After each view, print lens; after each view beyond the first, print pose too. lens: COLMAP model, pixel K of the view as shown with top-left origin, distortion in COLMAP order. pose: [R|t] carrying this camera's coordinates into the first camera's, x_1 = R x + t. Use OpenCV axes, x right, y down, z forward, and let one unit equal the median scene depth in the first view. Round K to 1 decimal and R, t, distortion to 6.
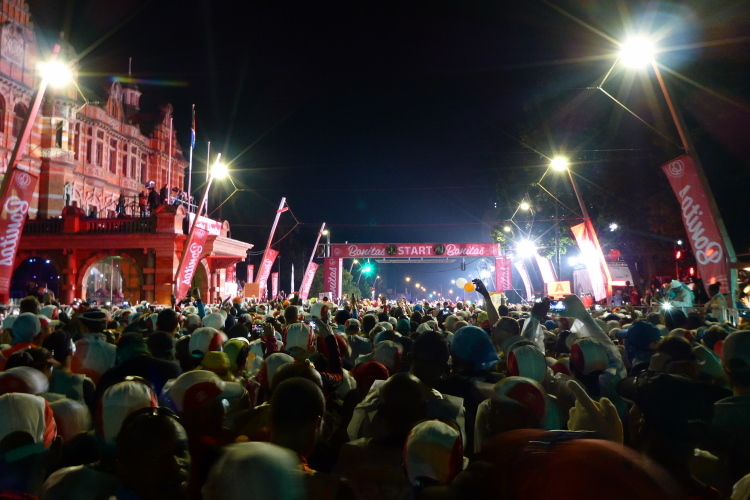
lens RADIAL K [[667.6, 0, 374.9], [0, 667.6, 275.7], [0, 0, 1]] dist [0.004918, 0.004613]
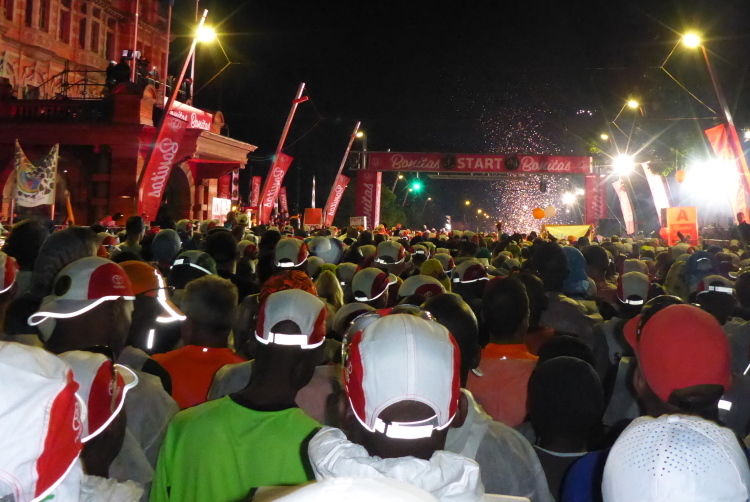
lens RADIAL K [[667.6, 0, 374.9], [0, 667.6, 276.7], [0, 0, 1]] dist [0.004918, 0.004613]
pose [[0.997332, 0.024992, -0.068585, -0.003724], [-0.017731, 0.994366, 0.104512, 0.015948], [0.070811, -0.103017, 0.992156, 0.290613]]
